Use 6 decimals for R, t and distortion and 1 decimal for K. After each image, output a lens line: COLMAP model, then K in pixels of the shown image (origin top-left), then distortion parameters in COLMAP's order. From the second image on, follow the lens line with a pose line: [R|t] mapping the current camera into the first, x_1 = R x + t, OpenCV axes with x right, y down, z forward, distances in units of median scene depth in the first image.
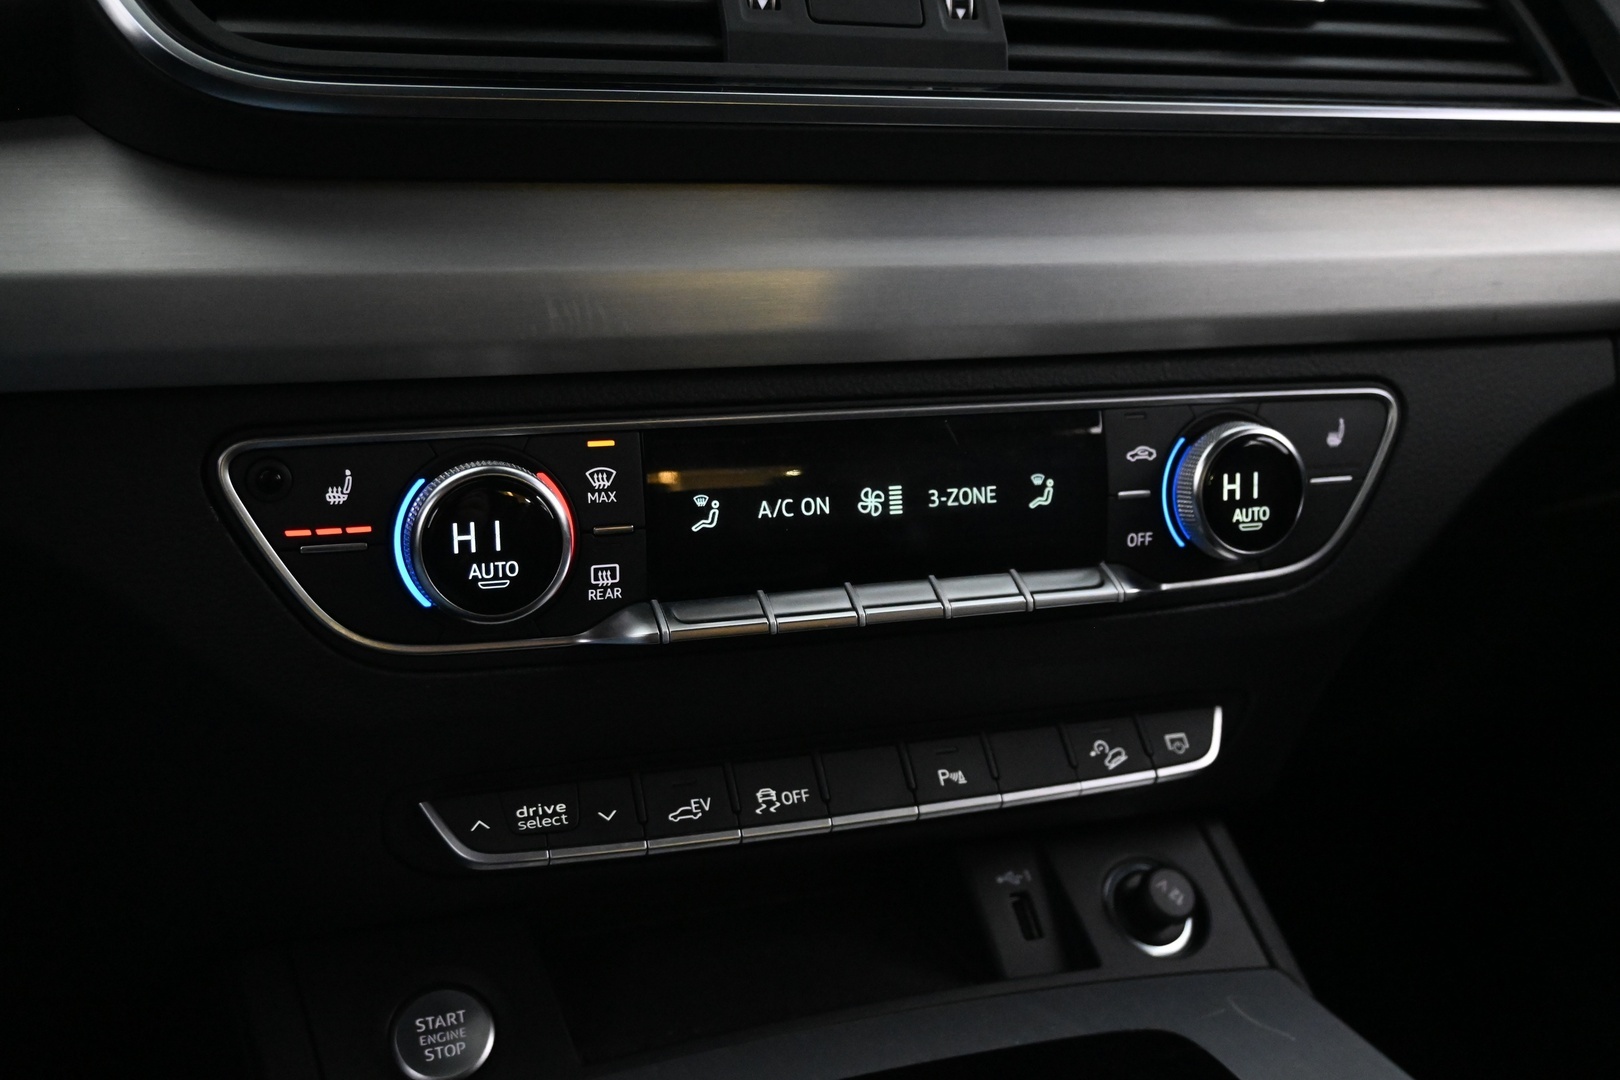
lens RADIAL K [[1584.0, 0, 812.5], [0, 1584.0, 546.7], [0, 0, 1]] dist [-0.008902, 0.000000]
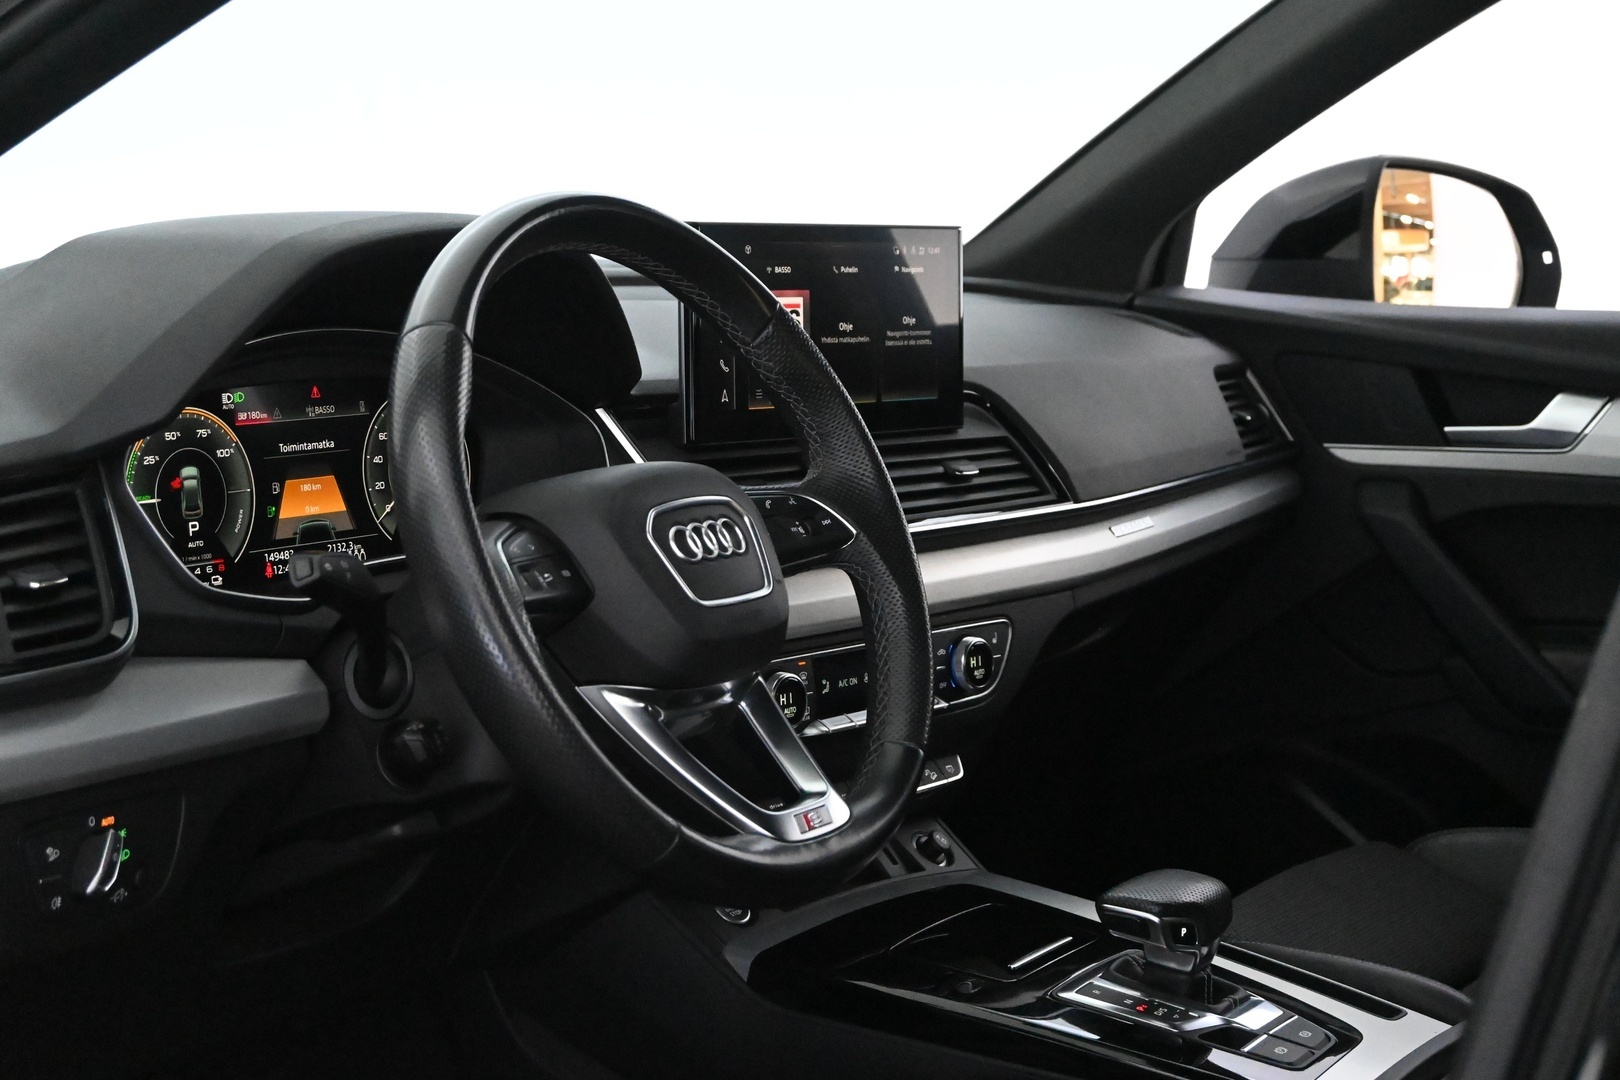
lens RADIAL K [[2847.6, 0, 889.5], [0, 2847.6, 584.5], [0, 0, 1]] dist [-0.002832, 0.000000]
pose [[0.850941, -0.065097, 0.521211, -2.371964], [0.106766, 0.993012, -0.050287, 0.058438], [-0.514295, 0.098439, 0.851945, -3.046086]]
